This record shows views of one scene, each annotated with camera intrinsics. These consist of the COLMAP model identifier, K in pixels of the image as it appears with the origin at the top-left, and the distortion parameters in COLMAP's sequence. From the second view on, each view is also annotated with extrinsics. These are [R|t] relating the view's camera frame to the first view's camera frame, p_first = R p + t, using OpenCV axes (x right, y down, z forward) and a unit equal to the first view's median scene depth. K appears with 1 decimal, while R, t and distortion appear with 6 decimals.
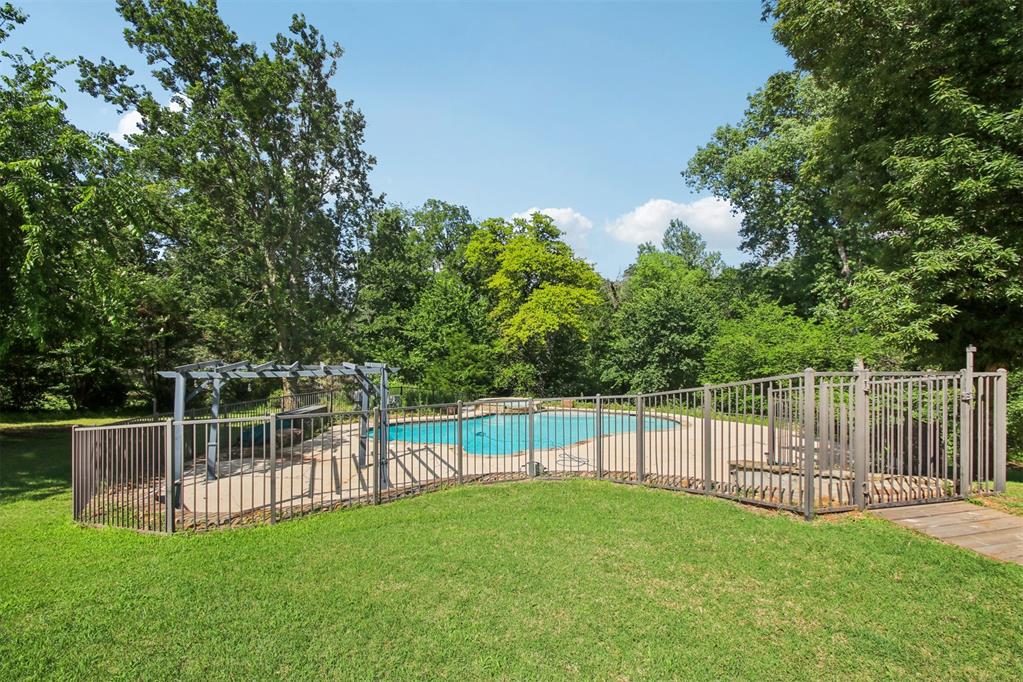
lens RADIAL K [[471.9, 0, 506.2], [0, 471.9, 345.9], [0, 0, 1]] dist [-0.001025, -0.006832]
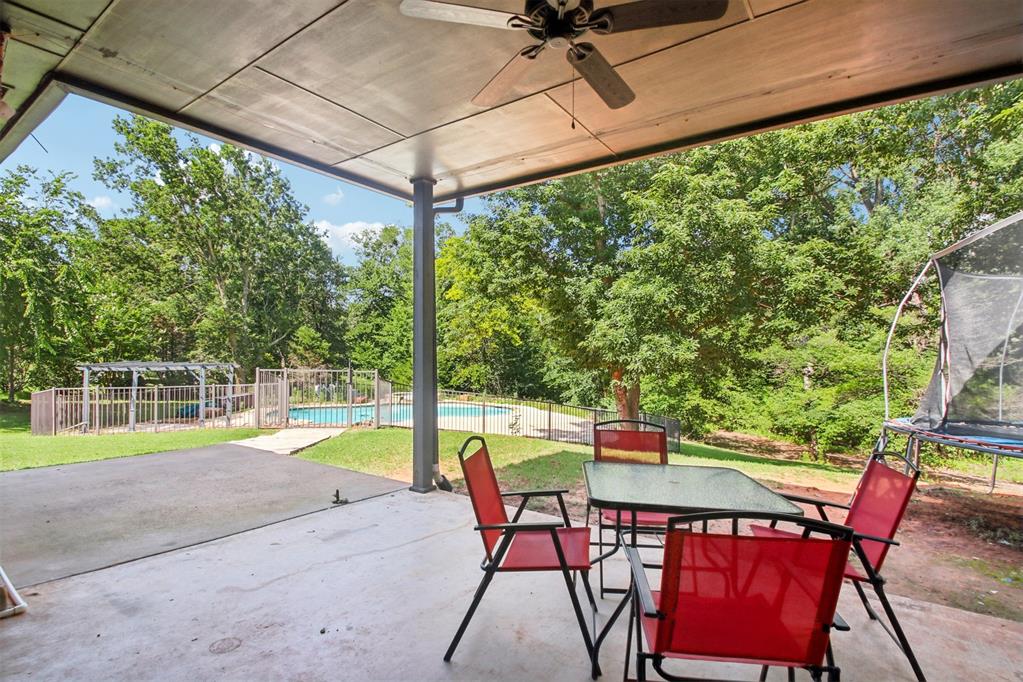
lens RADIAL K [[502.5, 0, 515.0], [0, 502.5, 342.2], [0, 0, 1]] dist [-0.012762, 0.001552]
pose [[0.990713, 0.000319, -0.135970, 0.347669], [-0.001343, 0.999971, -0.007440, -0.009197], [0.135964, 0.007554, 0.990685, -0.212661]]
